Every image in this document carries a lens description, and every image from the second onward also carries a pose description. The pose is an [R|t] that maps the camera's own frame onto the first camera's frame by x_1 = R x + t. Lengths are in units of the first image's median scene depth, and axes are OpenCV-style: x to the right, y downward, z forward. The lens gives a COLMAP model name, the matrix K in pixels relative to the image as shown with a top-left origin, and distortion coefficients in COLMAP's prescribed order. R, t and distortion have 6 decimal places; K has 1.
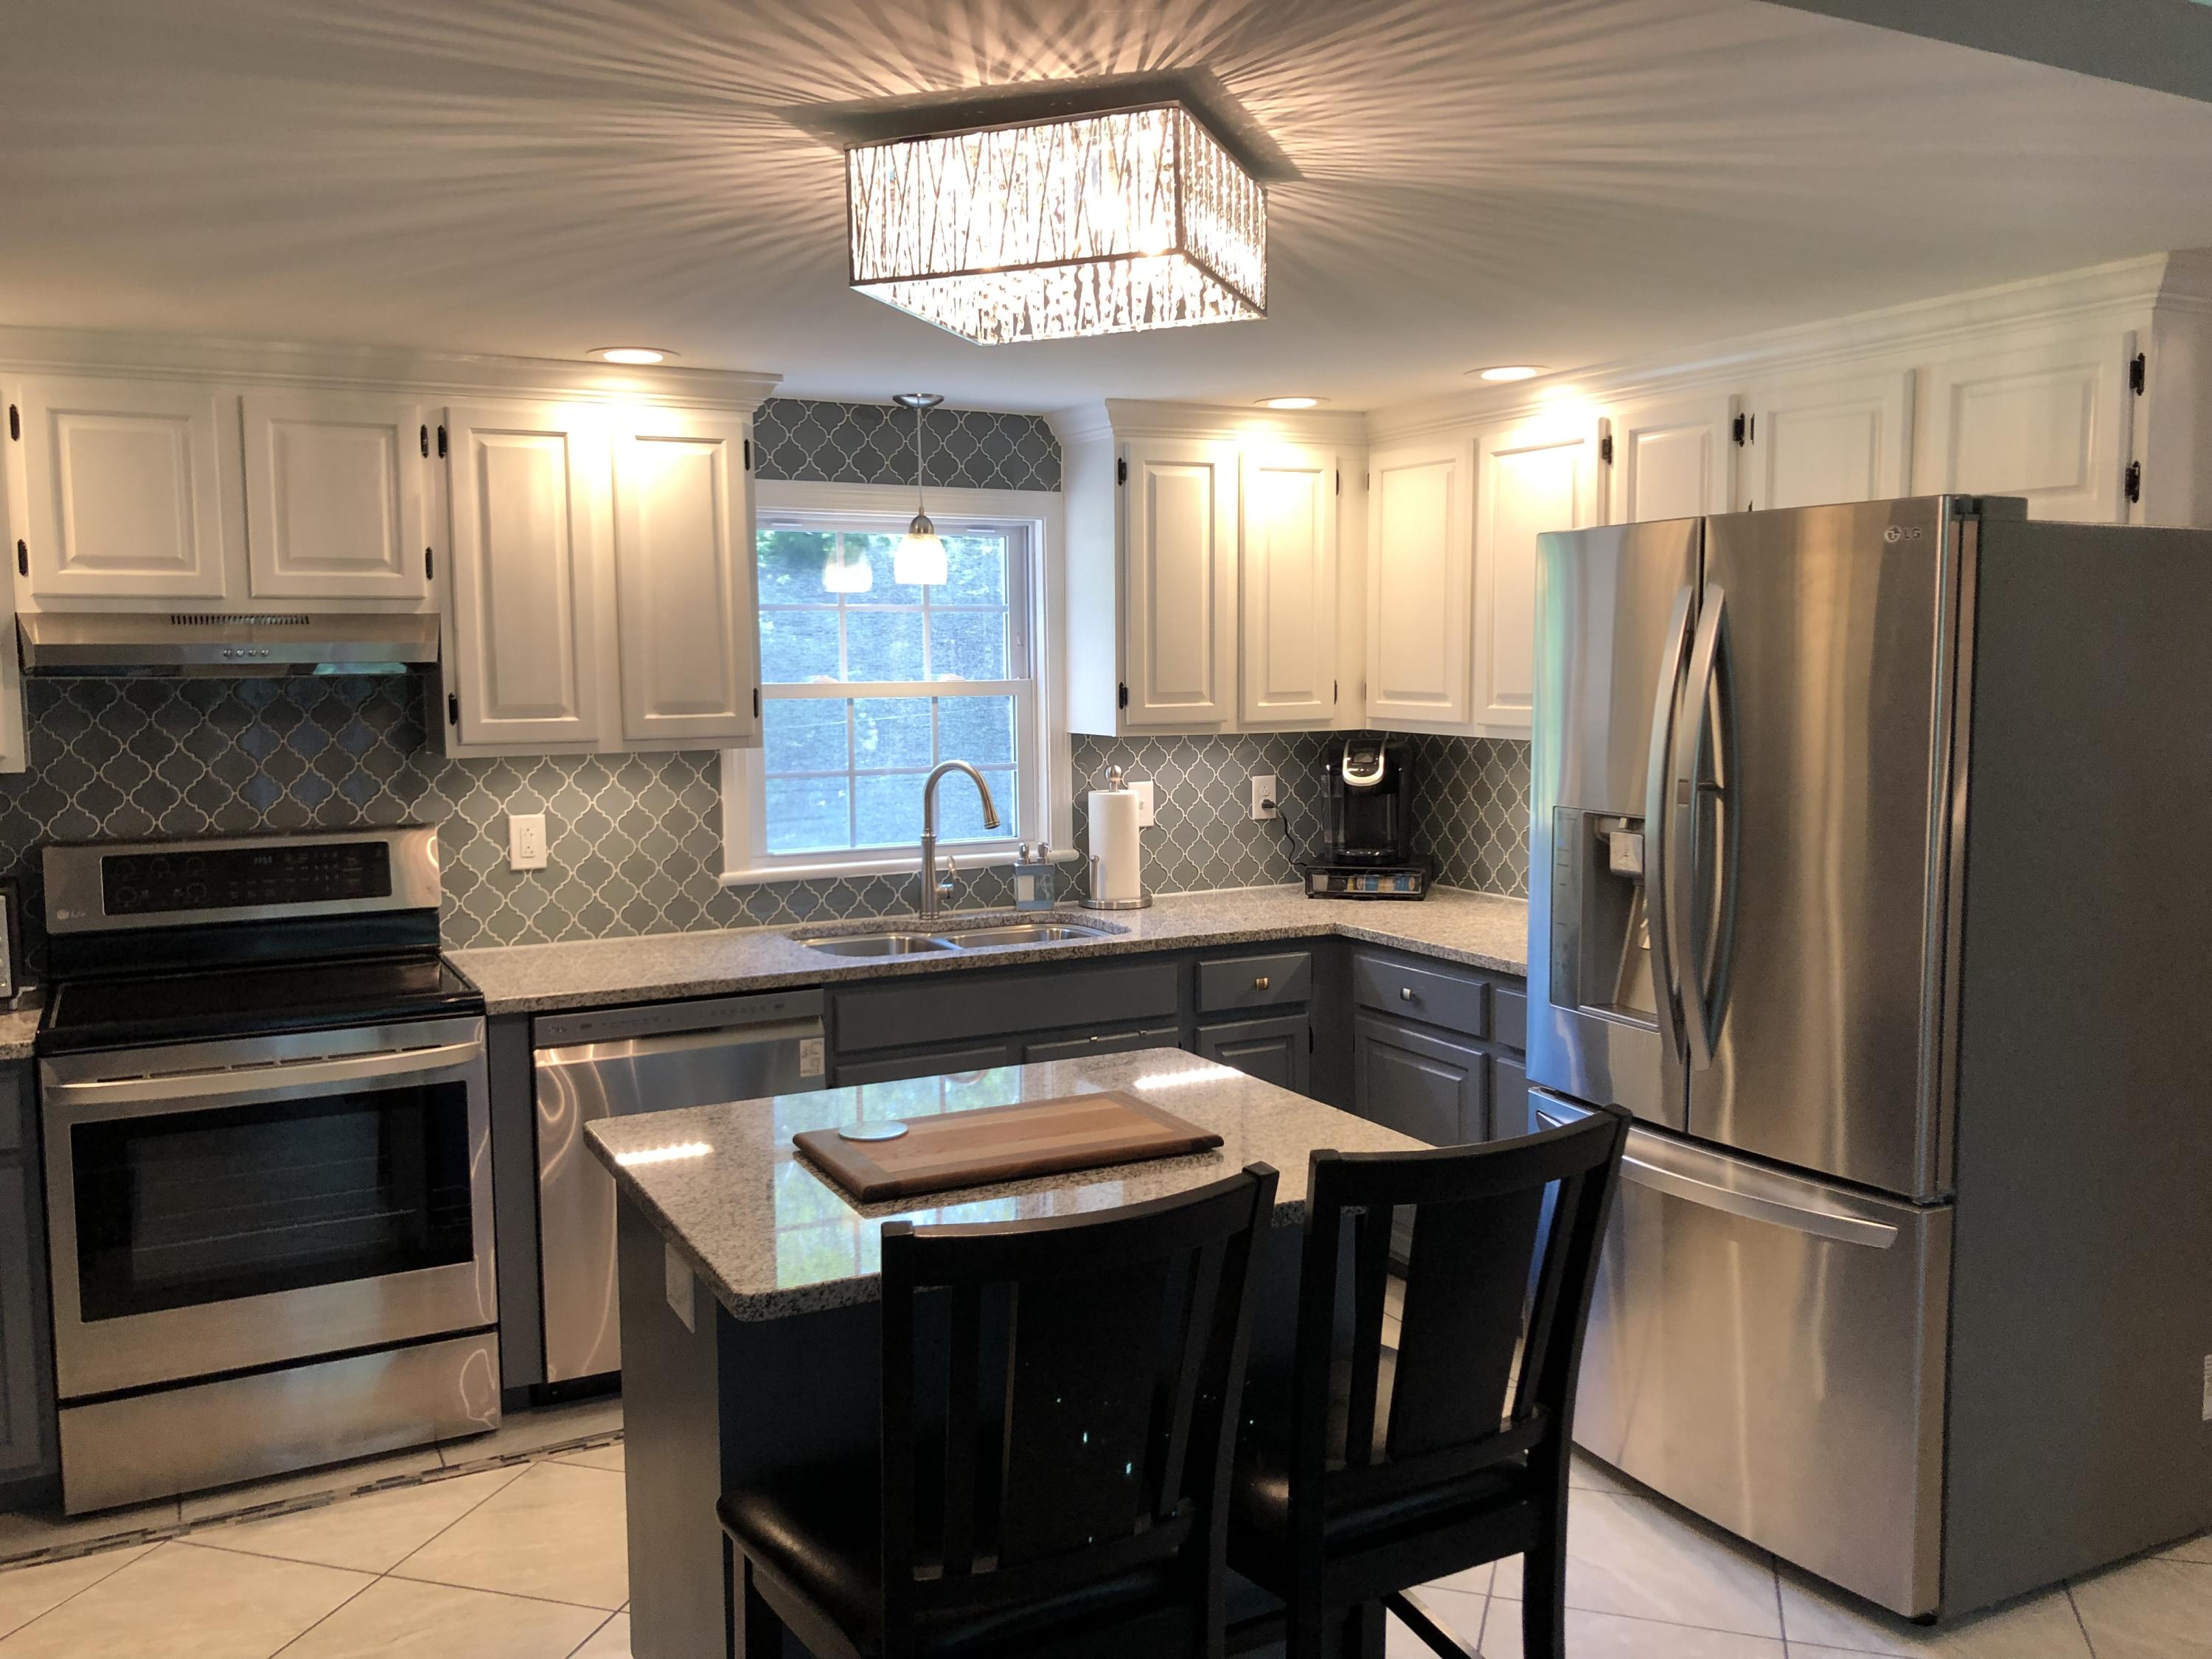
lens RADIAL K [[1787.5, 0, 1106.2], [0, 1787.5, 833.2], [0, 0, 1]] dist [0.017864, 0.000484]
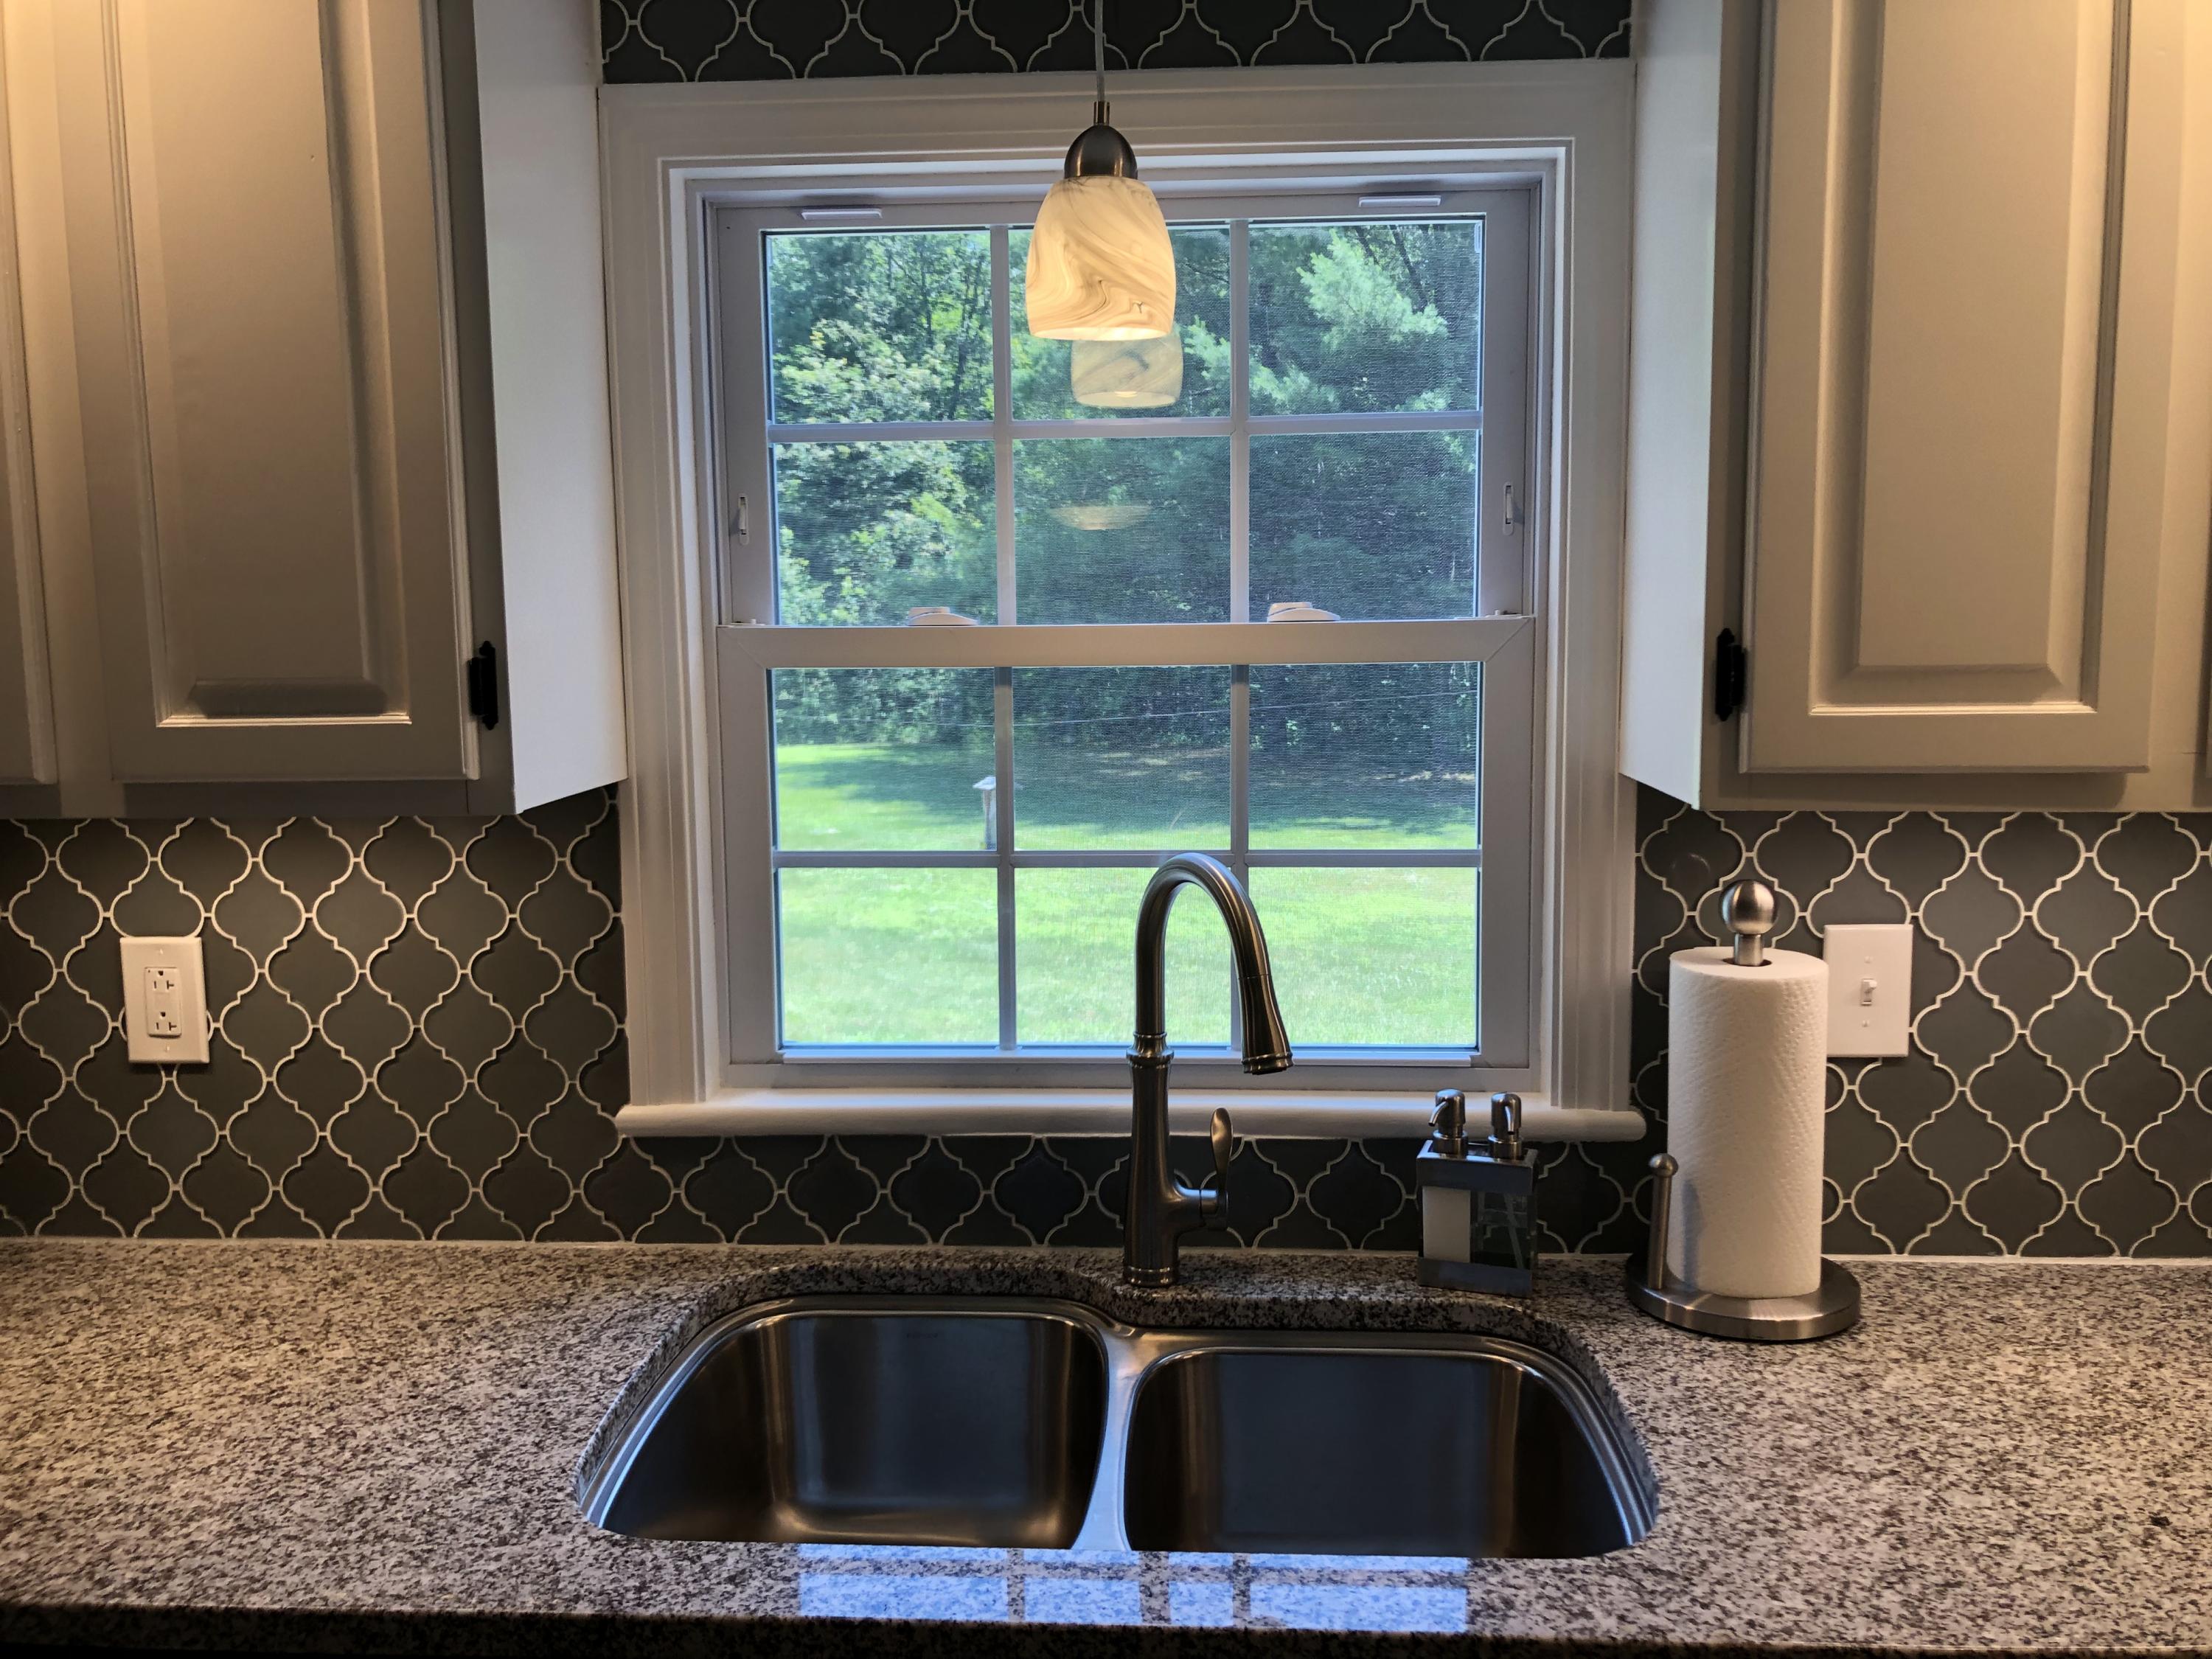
lens RADIAL K [[1787.5, 0, 1091.0], [0, 1787.5, 807.0], [0, 0, 1]] dist [0.017864, 0.000484]
pose [[0.852788, 0.058576, -0.518963, 0.074436], [-0.047121, 0.998267, 0.035243, -0.060807], [0.520128, -0.005601, 0.854070, 0.694166]]
